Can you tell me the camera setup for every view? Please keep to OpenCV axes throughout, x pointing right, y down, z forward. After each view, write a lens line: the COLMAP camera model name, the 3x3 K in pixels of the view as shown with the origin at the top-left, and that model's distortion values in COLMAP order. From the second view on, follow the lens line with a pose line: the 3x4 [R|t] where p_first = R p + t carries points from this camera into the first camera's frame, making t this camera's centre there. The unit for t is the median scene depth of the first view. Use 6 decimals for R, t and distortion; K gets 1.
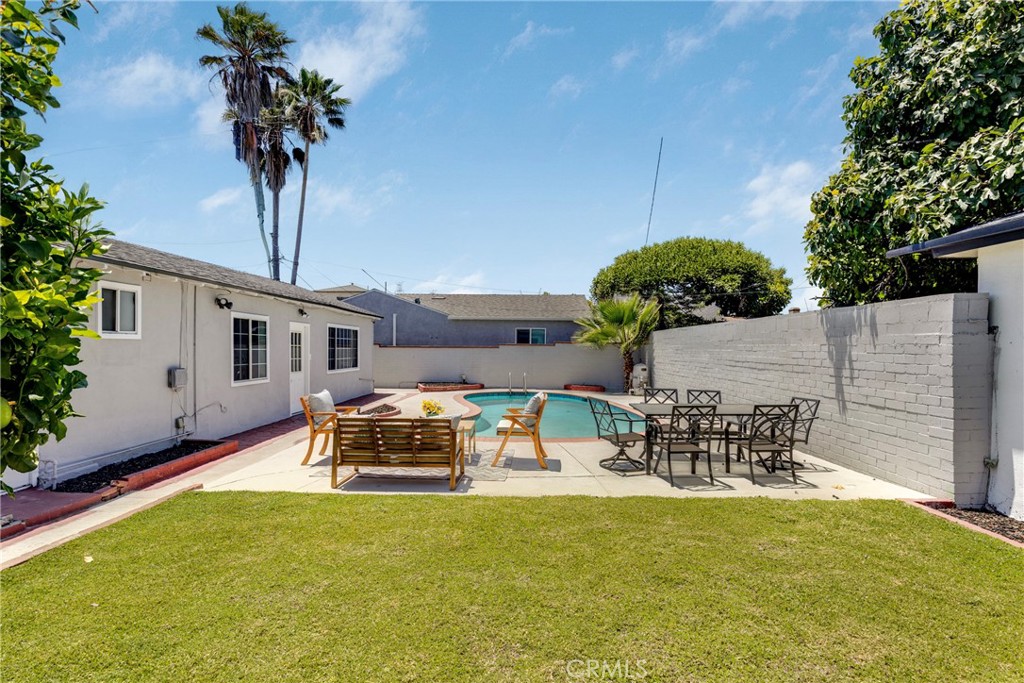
lens RADIAL K [[475.6, 0, 512.0], [0, 475.6, 341.5], [0, 0, 1]] dist [-0.000673, -0.000066]
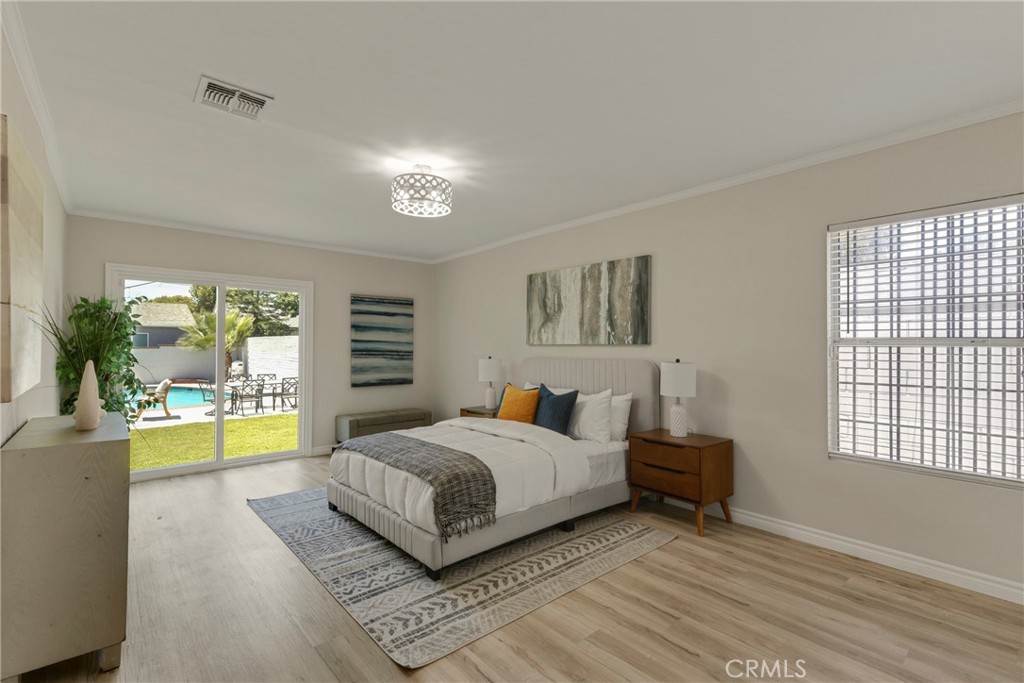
lens RADIAL K [[475.6, 0, 512.0], [0, 475.6, 341.5], [0, 0, 1]] dist [-0.000673, -0.000066]
pose [[0.723790, -0.004541, 0.690005, -0.106217], [-0.005653, 0.999906, 0.012511, -0.031324], [-0.689997, -0.012956, 0.723696, -0.551269]]
